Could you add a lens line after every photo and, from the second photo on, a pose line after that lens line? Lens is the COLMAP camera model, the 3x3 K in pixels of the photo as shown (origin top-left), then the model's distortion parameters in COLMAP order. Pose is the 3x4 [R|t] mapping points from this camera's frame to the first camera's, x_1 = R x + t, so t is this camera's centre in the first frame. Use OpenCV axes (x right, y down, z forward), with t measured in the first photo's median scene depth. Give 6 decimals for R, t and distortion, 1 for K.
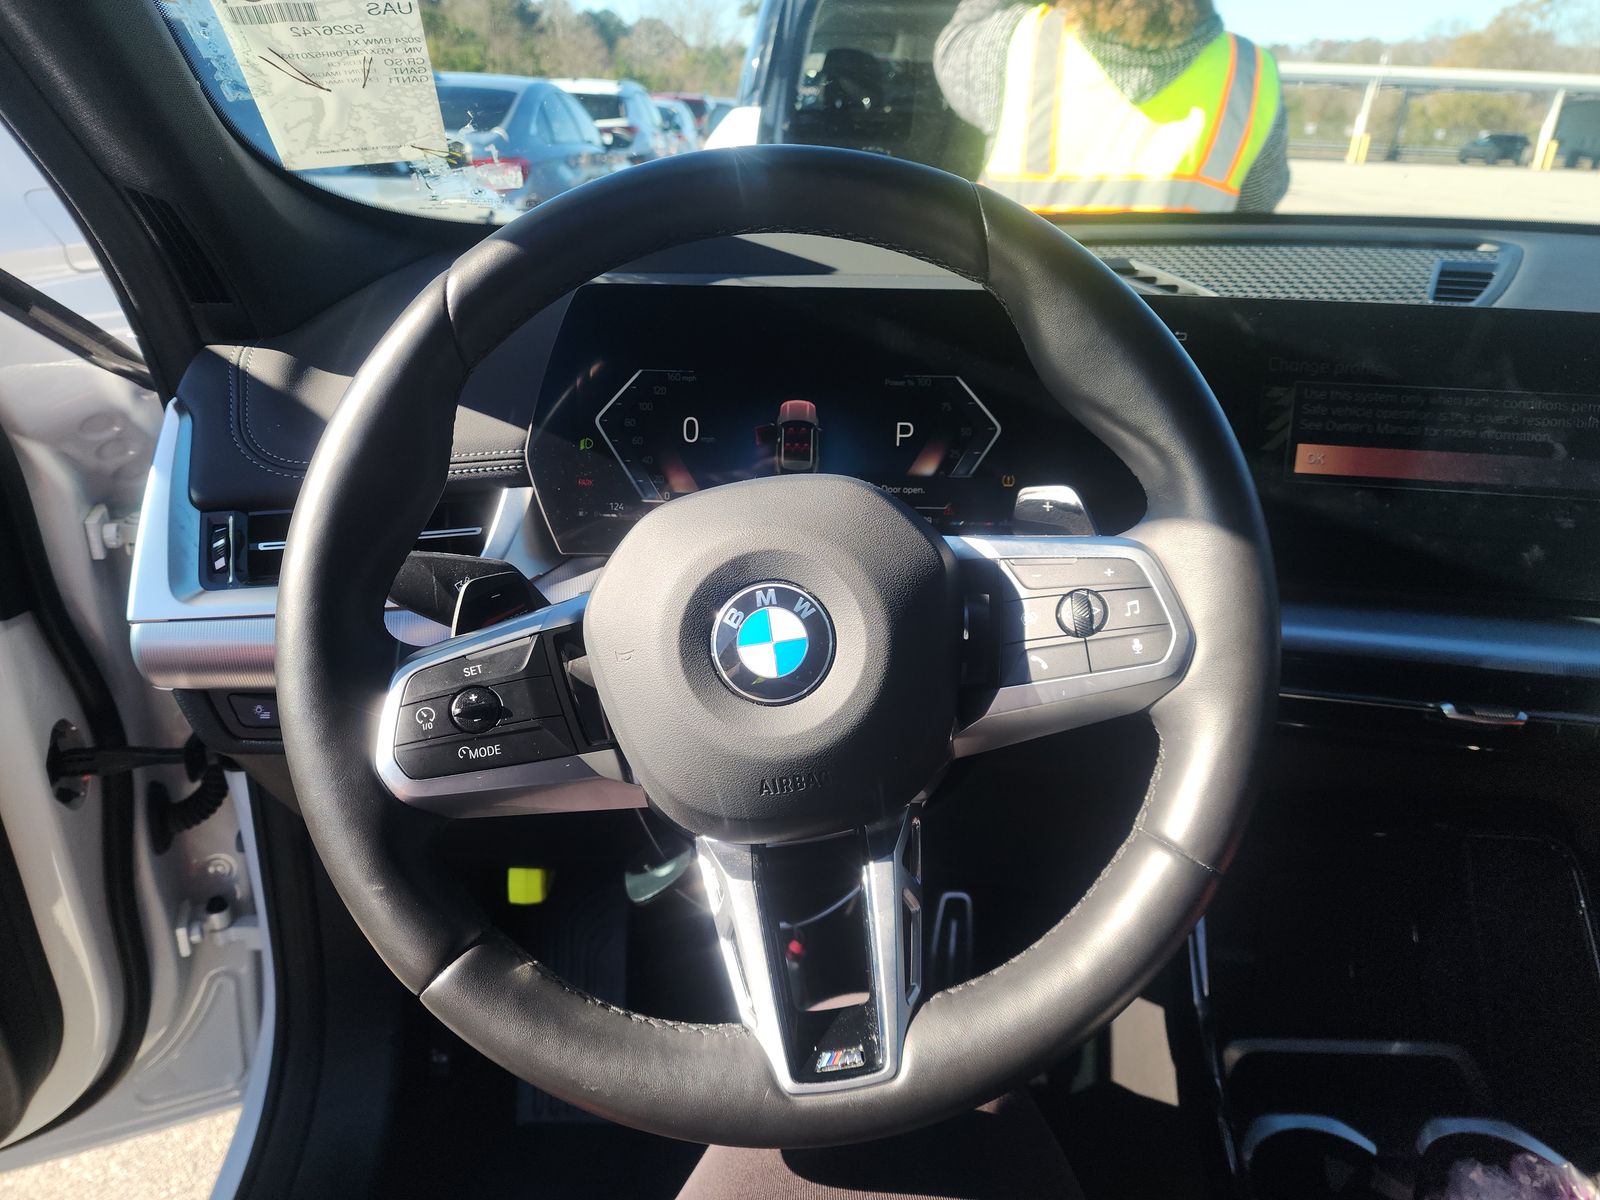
lens RADIAL K [[1064.6, 0, 794.9], [0, 1064.6, 600.4], [0, 0, 1]] dist [0.065519, -0.055955]
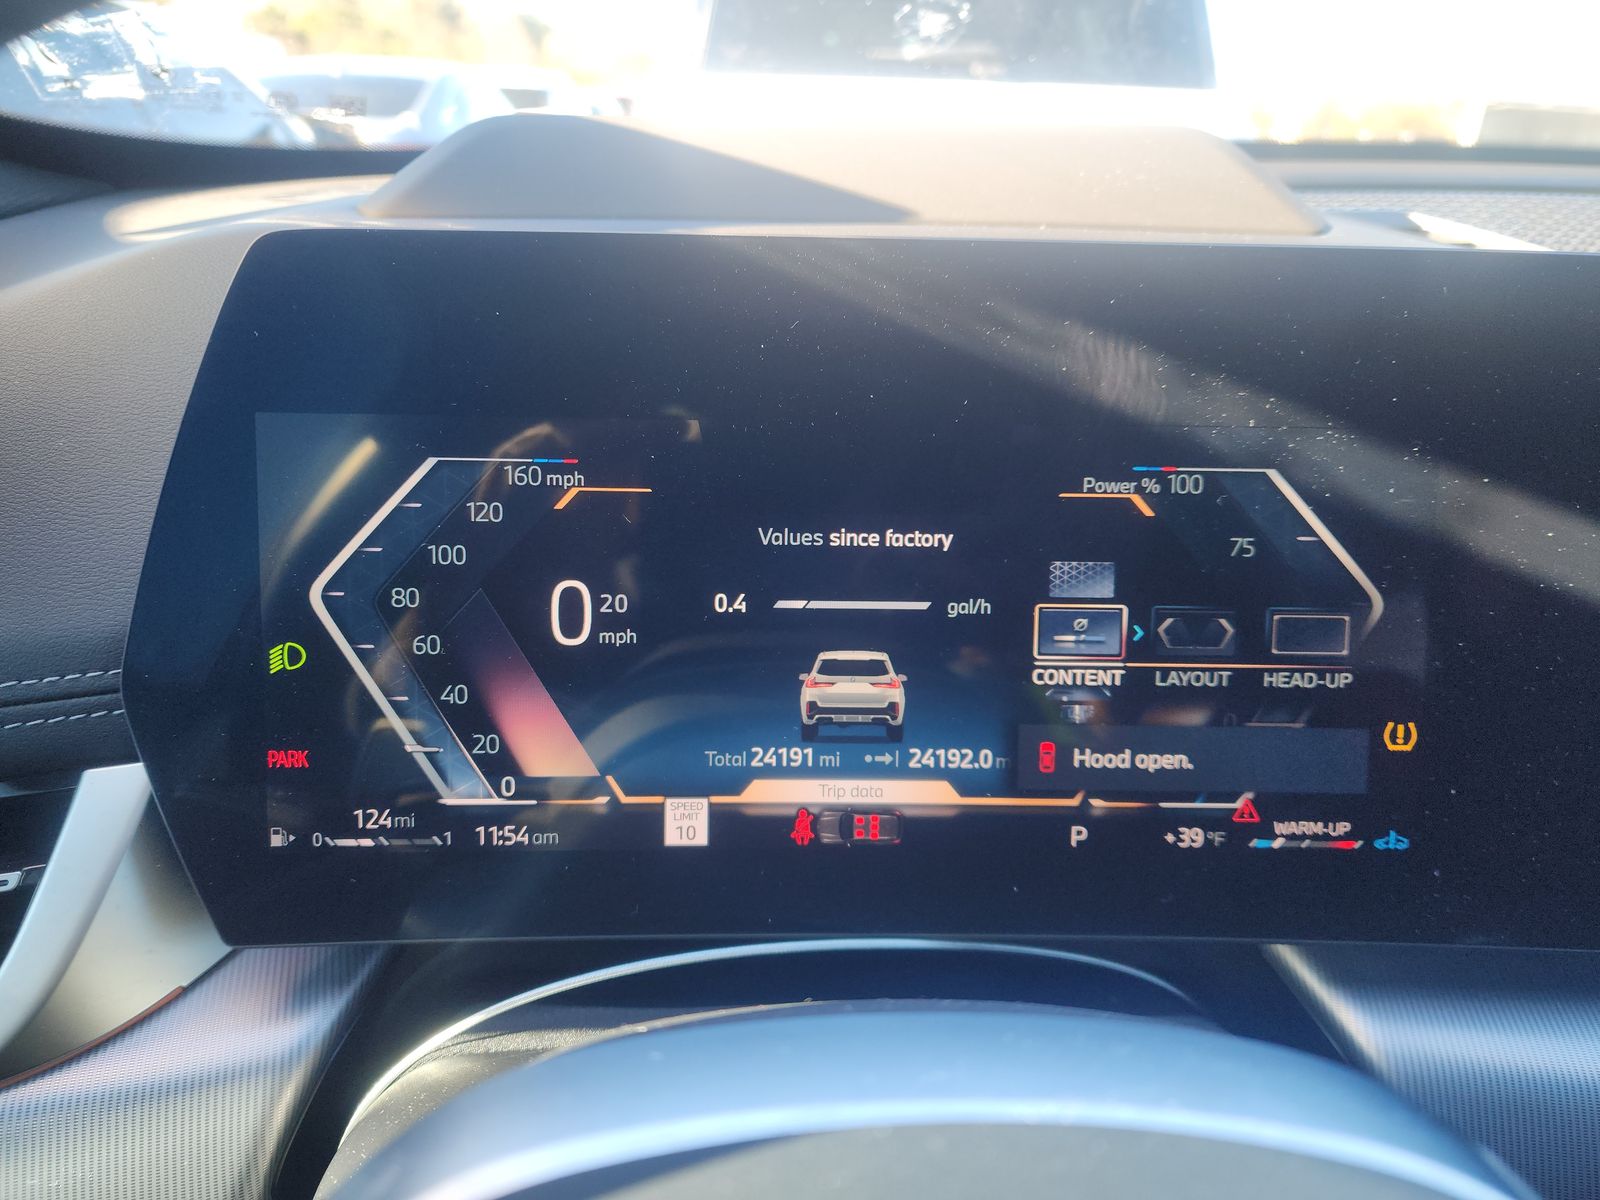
lens RADIAL K [[1064.6, 0, 794.9], [0, 1064.6, 600.4], [0, 0, 1]] dist [0.065519, -0.055955]
pose [[0.998771, -0.016054, 0.046887, -0.035503], [0.016742, 0.999757, -0.014335, -0.157024], [-0.046645, 0.015102, 0.998797, 0.614104]]
